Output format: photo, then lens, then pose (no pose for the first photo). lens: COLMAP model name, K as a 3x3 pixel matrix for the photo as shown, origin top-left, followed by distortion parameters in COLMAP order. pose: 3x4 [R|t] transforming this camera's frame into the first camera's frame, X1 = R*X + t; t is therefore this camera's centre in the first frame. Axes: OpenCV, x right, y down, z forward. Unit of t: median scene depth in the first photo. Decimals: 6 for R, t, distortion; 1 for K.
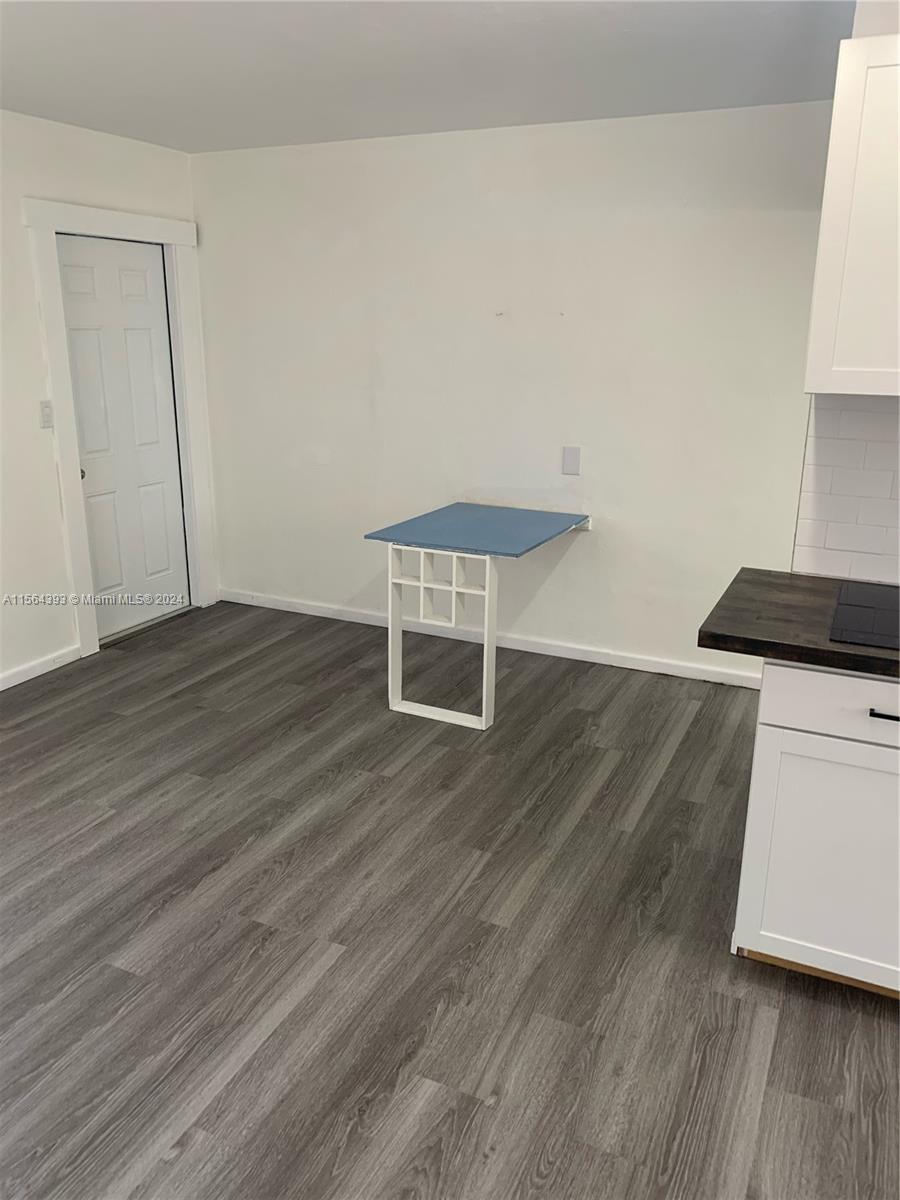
lens RADIAL K [[922.2, 0, 455.3], [0, 922.2, 595.2], [0, 0, 1]] dist [0.010051, 0.003133]
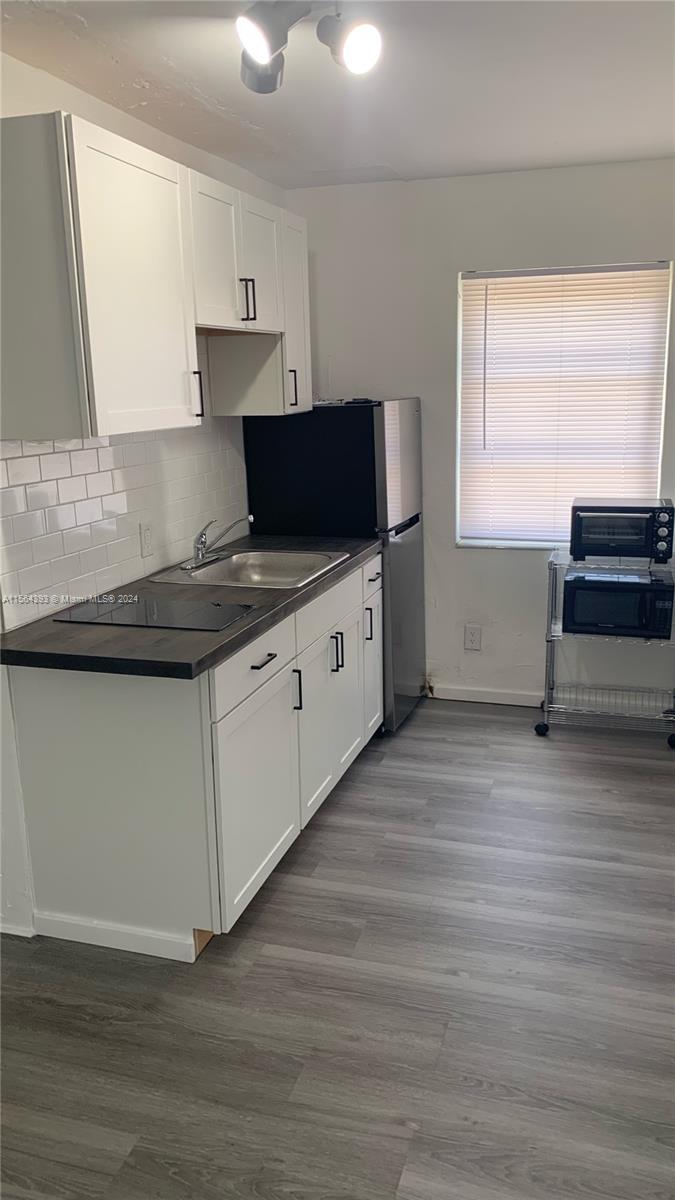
lens RADIAL K [[917.8, 0, 340.6], [0, 917.8, 594.6], [0, 0, 1]] dist [0.010608, -0.014369]
pose [[-0.142210, -0.230981, 0.962509, -0.694146], [0.307363, 0.914020, 0.264757, -0.241509], [-0.940906, 0.333491, -0.058988, 0.835640]]
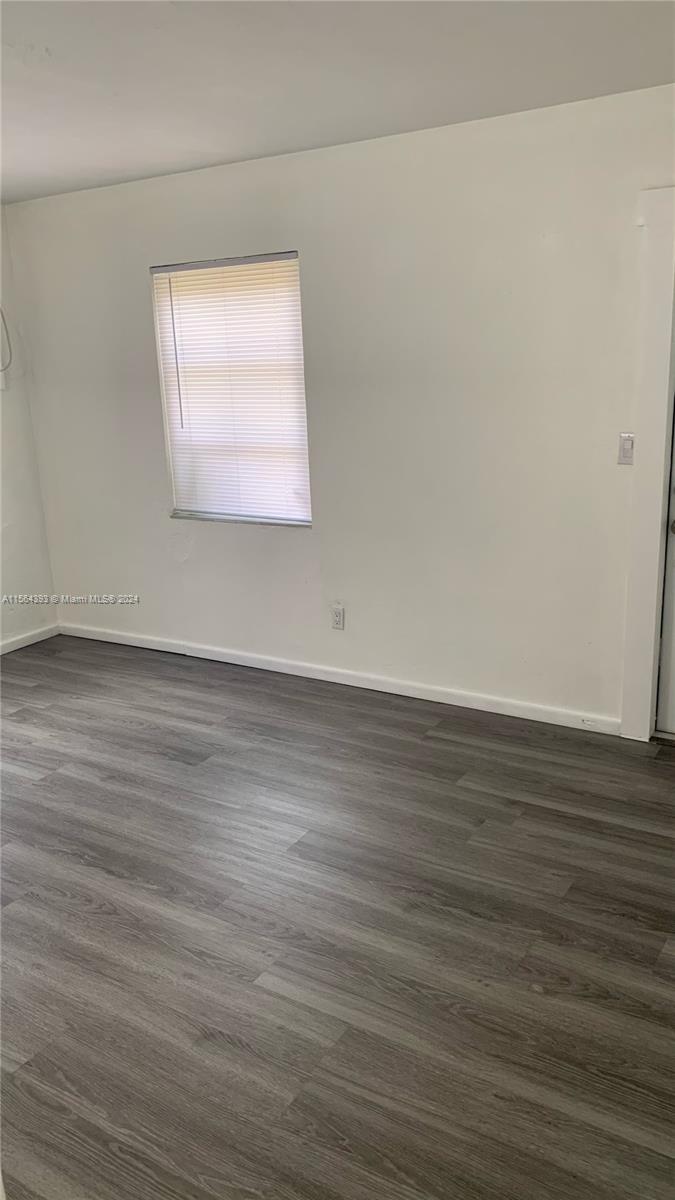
lens RADIAL K [[917.8, 0, 340.6], [0, 917.8, 594.6], [0, 0, 1]] dist [0.010608, -0.014369]
pose [[-0.125481, 0.265201, -0.955993, 0.799329], [-0.245201, 0.925424, 0.288905, -0.467173], [0.961317, 0.270663, -0.051096, 1.540964]]
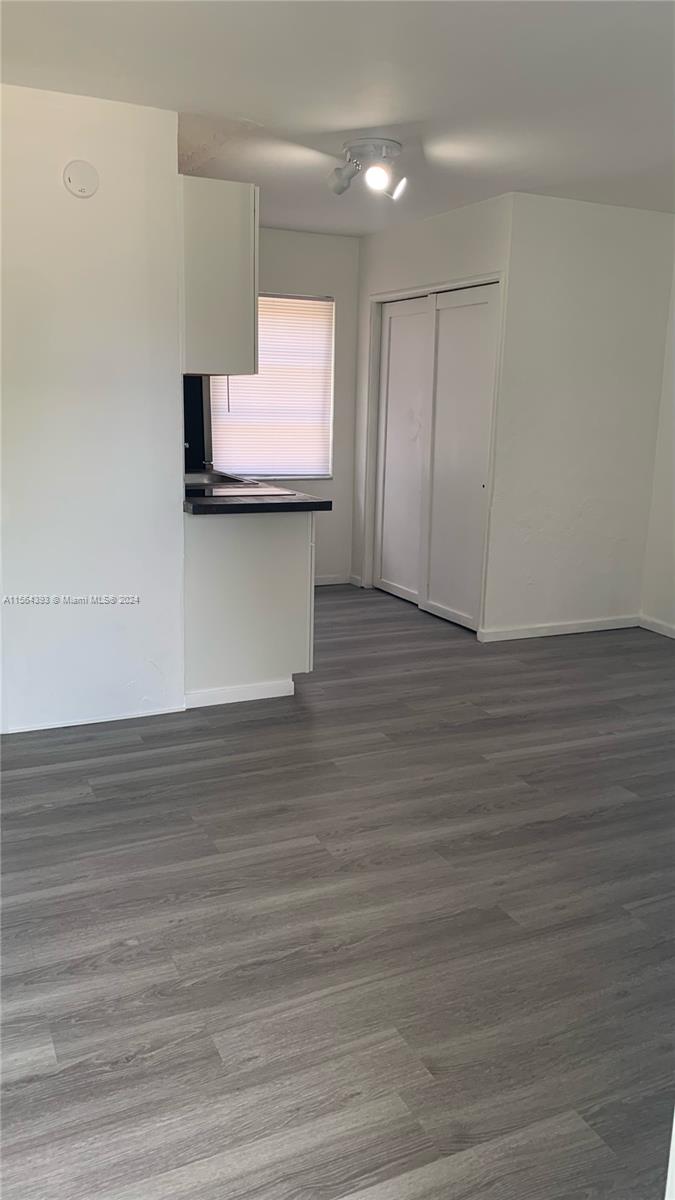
lens RADIAL K [[908.9, 0, 337.5], [0, 908.9, 600.0], [0, 0, 1]] dist [0.004540, -0.003945]
pose [[-0.771746, -0.161208, 0.615159, -0.872981], [0.159009, 0.887691, 0.432112, -0.552269], [-0.615731, 0.431296, -0.659438, 2.196568]]
